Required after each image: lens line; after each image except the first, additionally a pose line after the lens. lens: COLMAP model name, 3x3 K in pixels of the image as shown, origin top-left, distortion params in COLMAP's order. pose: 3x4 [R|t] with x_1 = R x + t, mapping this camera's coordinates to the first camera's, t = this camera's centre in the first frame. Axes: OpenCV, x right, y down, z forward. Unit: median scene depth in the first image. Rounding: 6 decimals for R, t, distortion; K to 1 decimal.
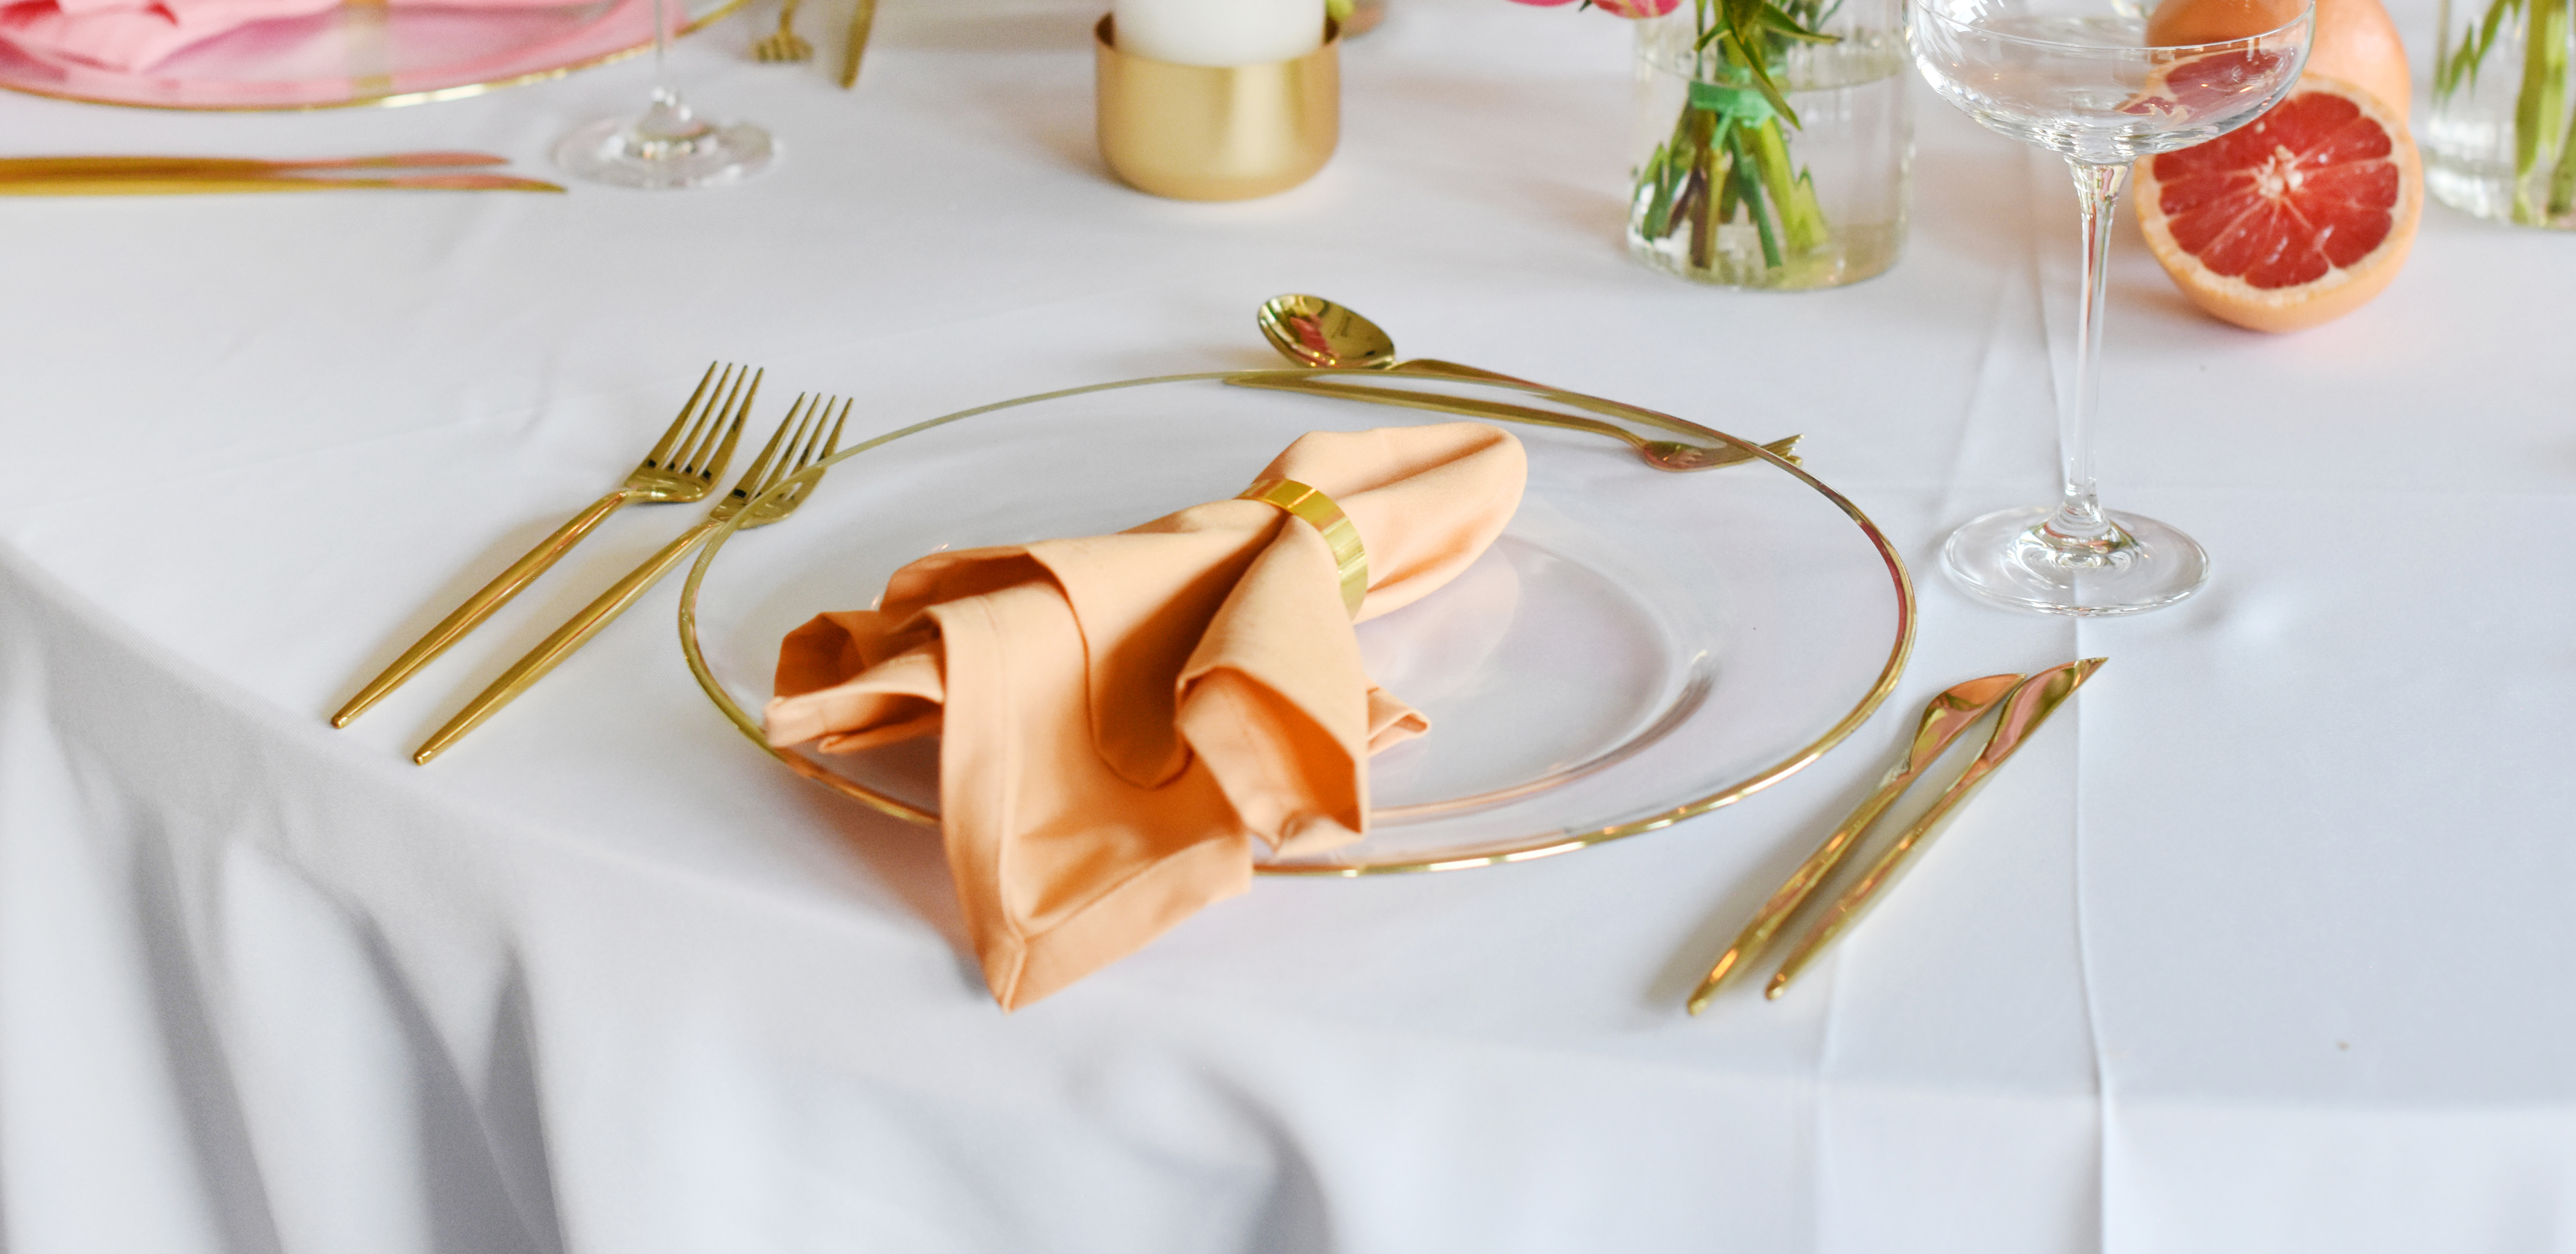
lens RADIAL K [[5793.2, 0, 1288.0], [0, 5793.2, 627.0], [0, 0, 1]] dist [-0.182569, 0.649920]
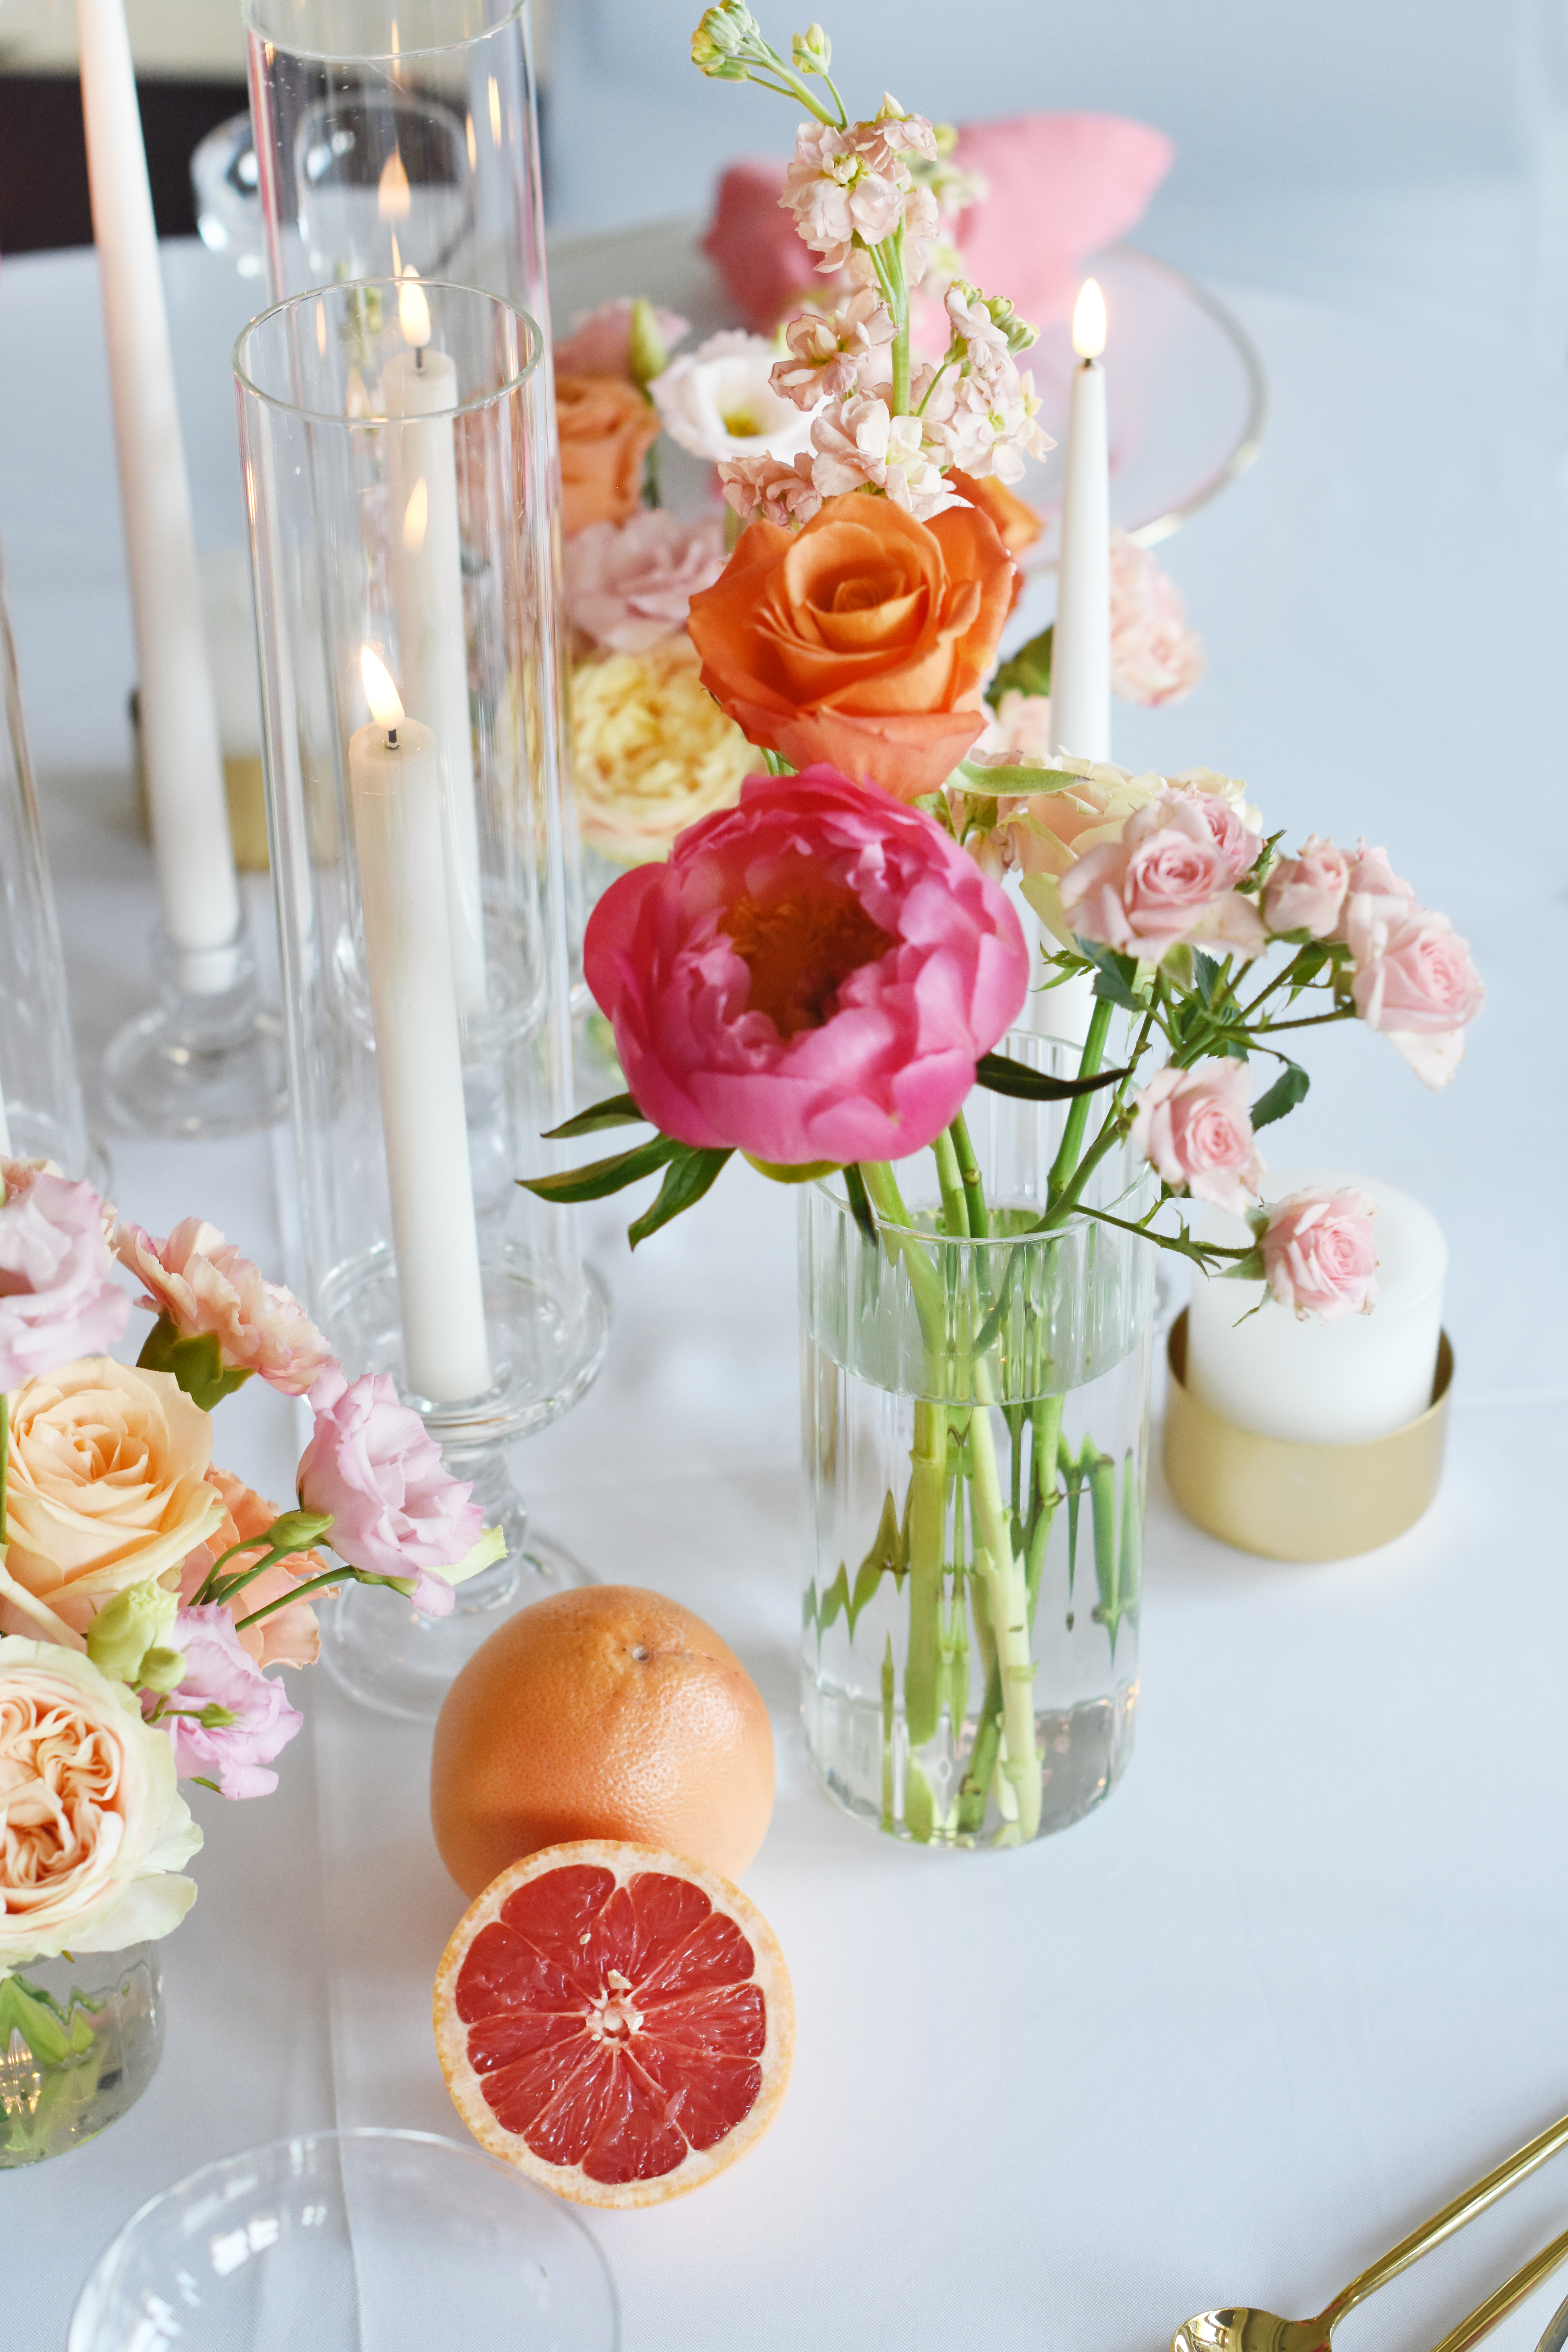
lens RADIAL K [[5383.3, 0, 784.0], [0, 5383.3, 1176.0], [0, 0, 1]] dist [-0.148888, -0.114732]
pose [[0.981305, -0.127200, 0.144435, 0.104296], [0.090349, 0.967090, 0.237852, -0.364814], [-0.169936, -0.220356, 0.960503, 0.319450]]
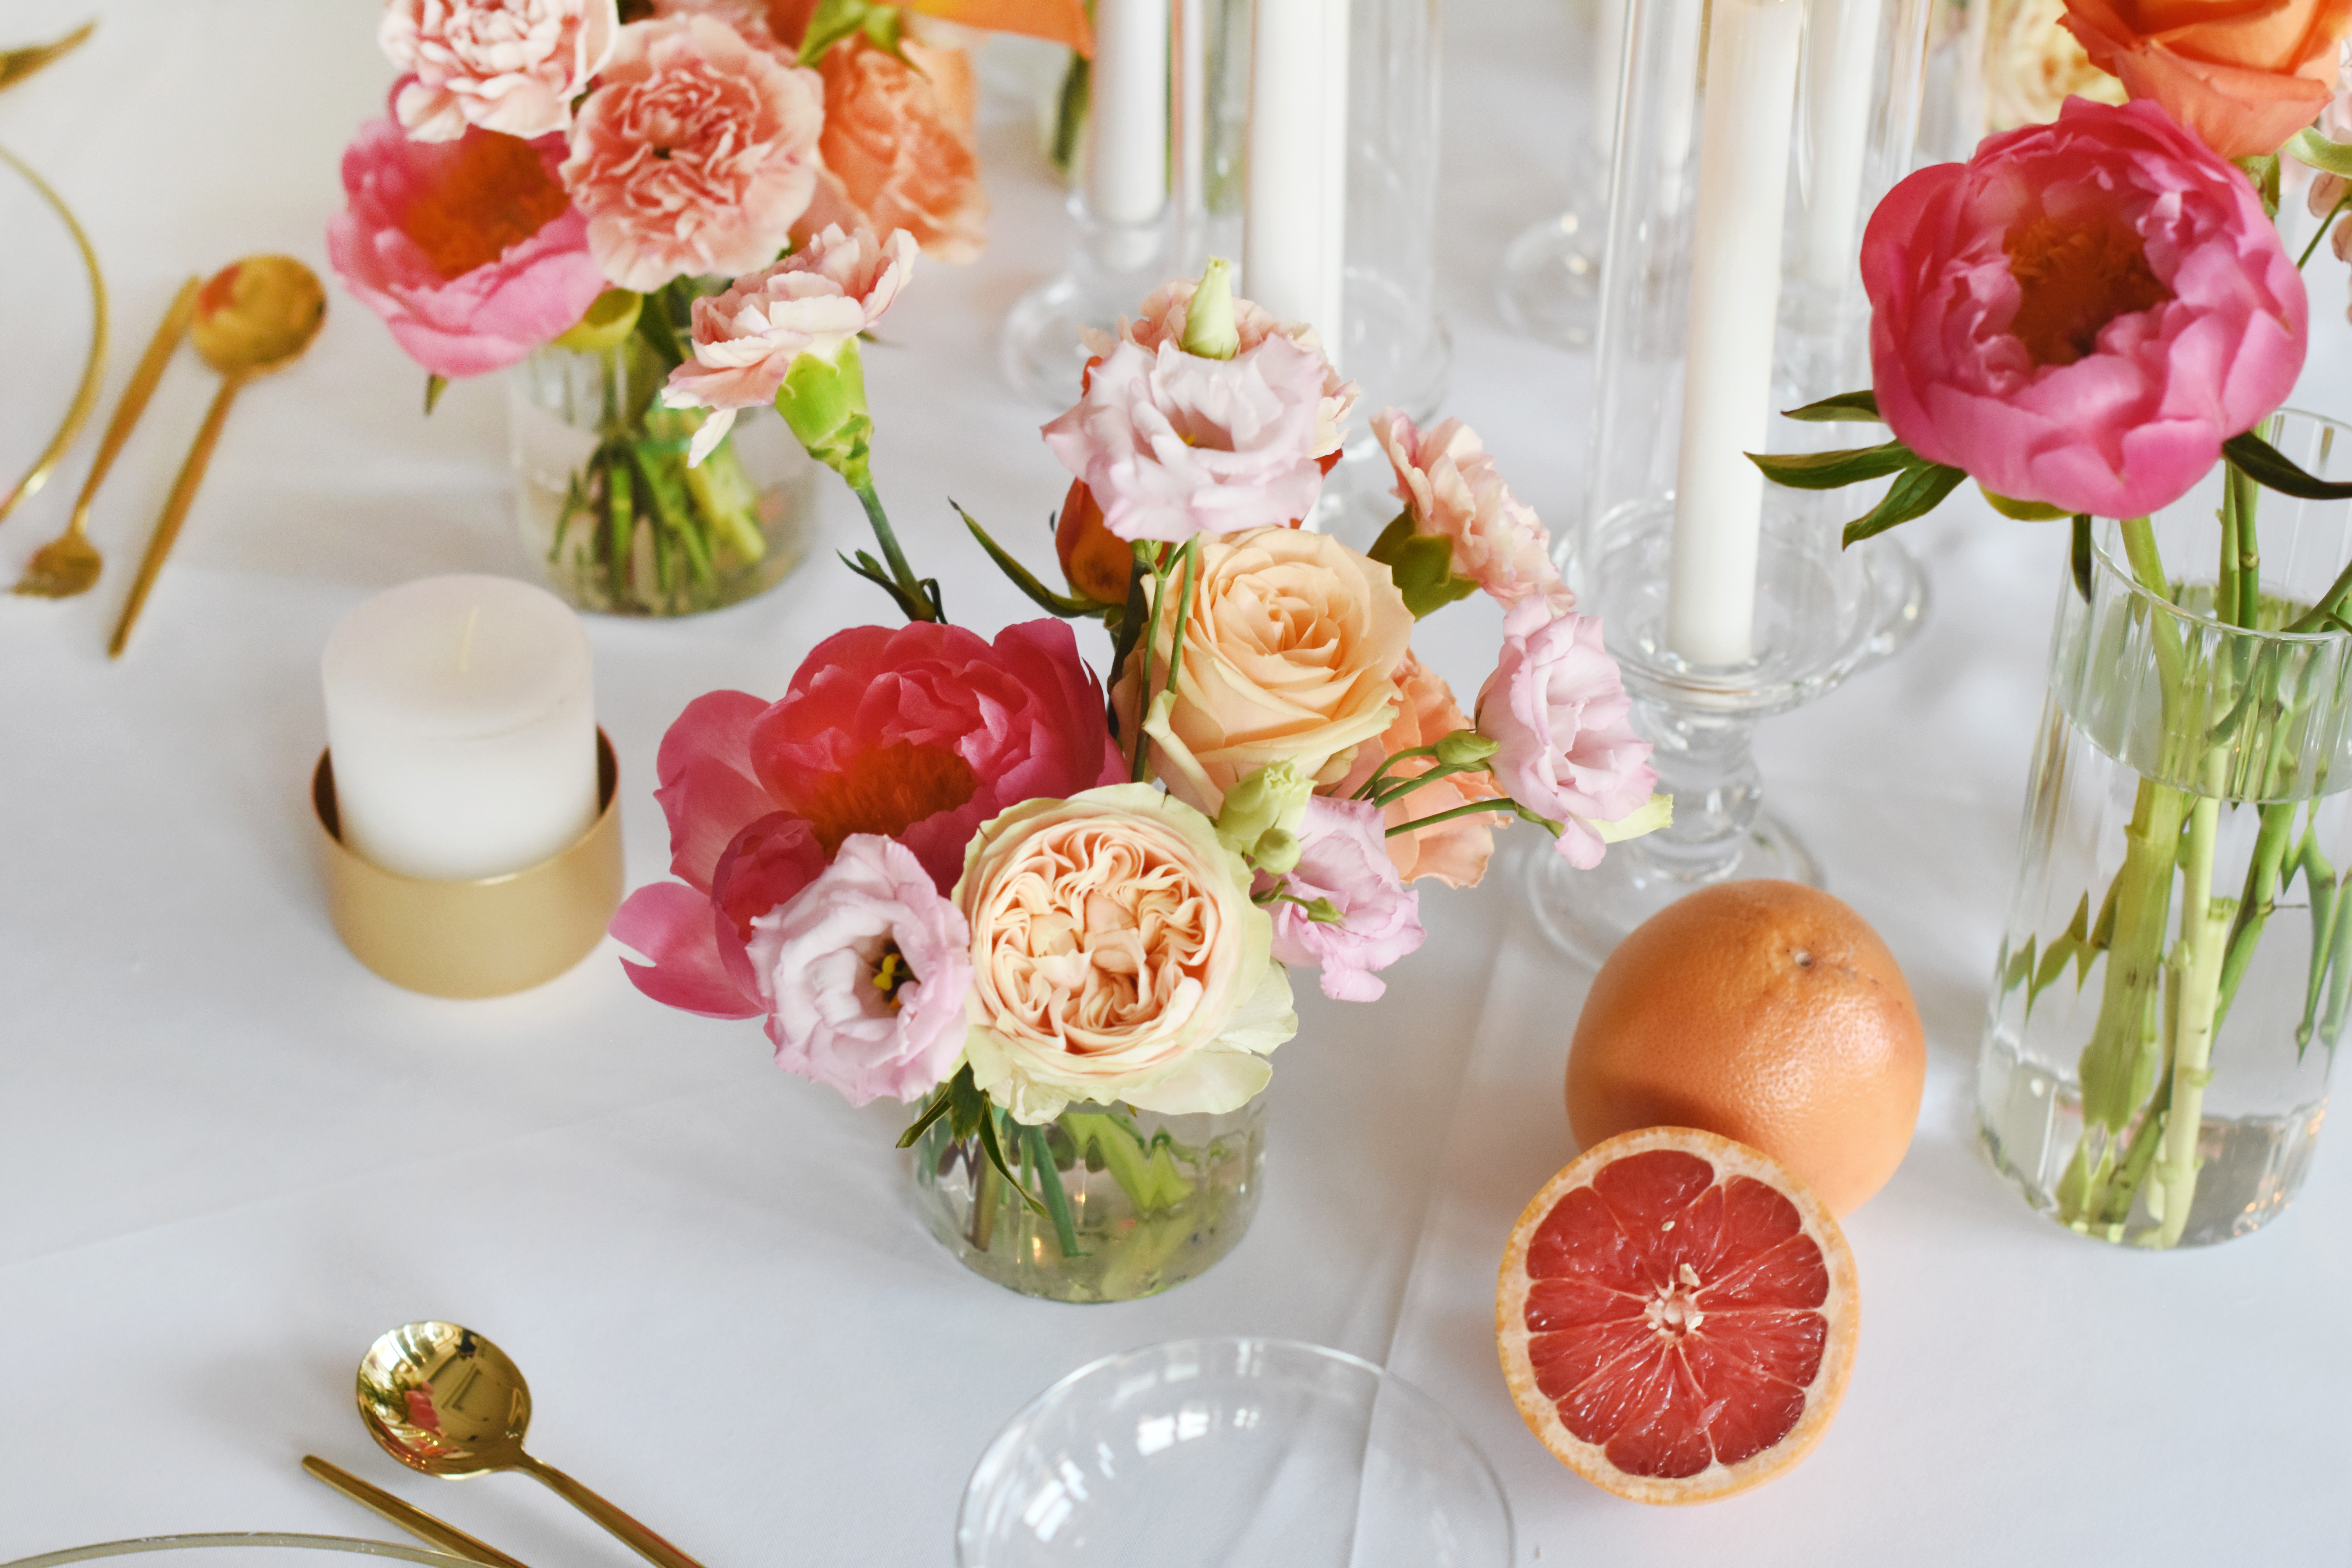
lens RADIAL K [[5383.3, 0, 1176.0], [0, 5383.3, 784.0], [0, 0, 1]] dist [-0.148888, -0.114732]
pose [[0.990099, 0.105244, -0.092890, 0.166530], [-0.072655, 0.950410, 0.302394, -0.361201], [0.120108, -0.292651, 0.948646, 0.332078]]
